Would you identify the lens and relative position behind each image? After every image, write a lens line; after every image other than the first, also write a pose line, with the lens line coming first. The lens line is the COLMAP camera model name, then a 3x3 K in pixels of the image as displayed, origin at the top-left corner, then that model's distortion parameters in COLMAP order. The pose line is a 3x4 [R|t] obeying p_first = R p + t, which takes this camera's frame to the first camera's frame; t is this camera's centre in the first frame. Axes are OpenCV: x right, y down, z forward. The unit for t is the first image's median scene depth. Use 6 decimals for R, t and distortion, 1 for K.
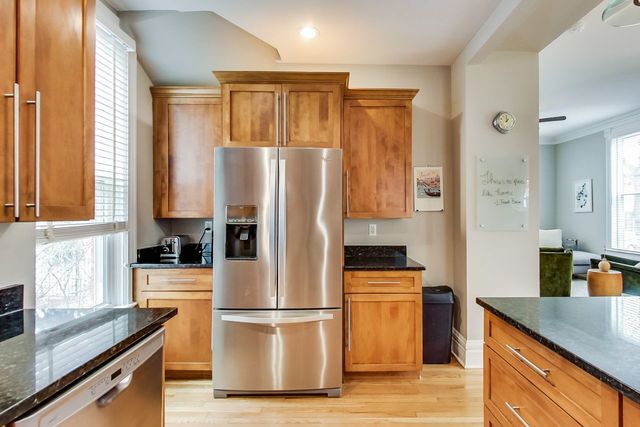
lens RADIAL K [[342.9, 0, 321.3], [0, 342.9, 215.1], [0, 0, 1]] dist [-0.002941, -0.000090]
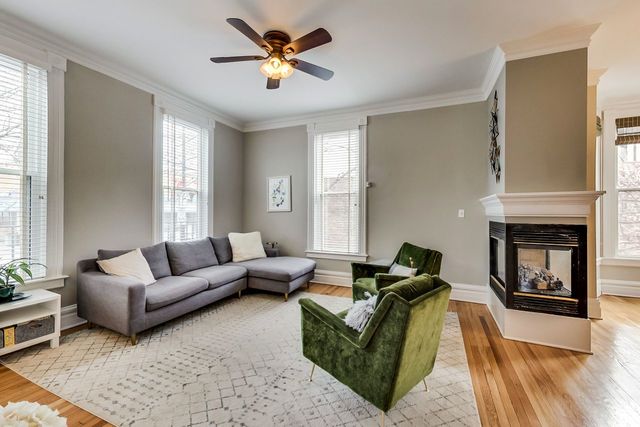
lens RADIAL K [[268.8, 0, 315.8], [0, 268.8, 213.1], [0, 0, 1]] dist [-0.001131, 0.000438]
pose [[0.398489, 0.003711, 0.917166, 0.152576], [-0.007635, 0.999971, -0.000729, -0.004624], [-0.917141, -0.006712, 0.398506, 0.640215]]
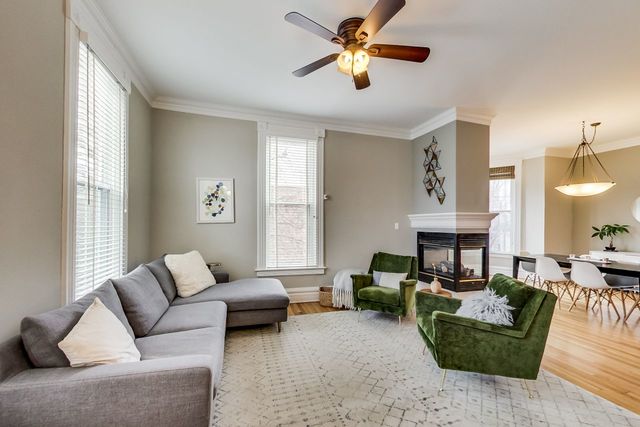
lens RADIAL K [[268.8, 0, 315.9], [0, 268.8, 223.7], [0, 0, 1]] dist [-0.001131, 0.000438]
pose [[-0.302621, -0.000694, 0.953111, 0.174872], [-0.008778, 0.999959, -0.002059, -0.007929], [-0.953070, -0.008990, -0.302615, 0.991712]]
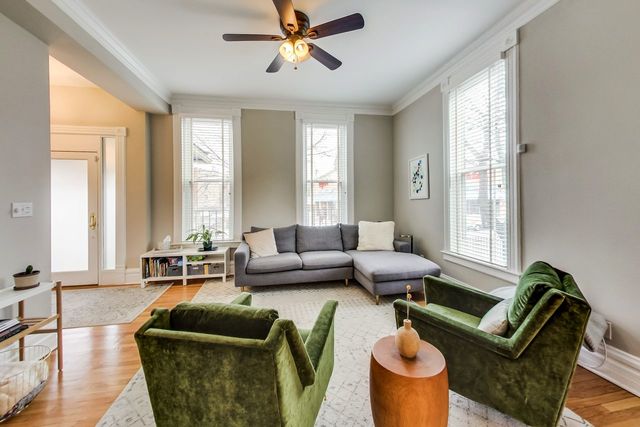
lens RADIAL K [[248.0, 0, 319.8], [0, 248.0, 202.3], [0, 0, 1]] dist [-0.000175, 0.000199]
pose [[0.983280, -0.010353, 0.181806, 0.455973], [0.008675, 0.999912, 0.010022, -0.008273], [-0.181894, -0.008278, 0.983283, 0.507336]]
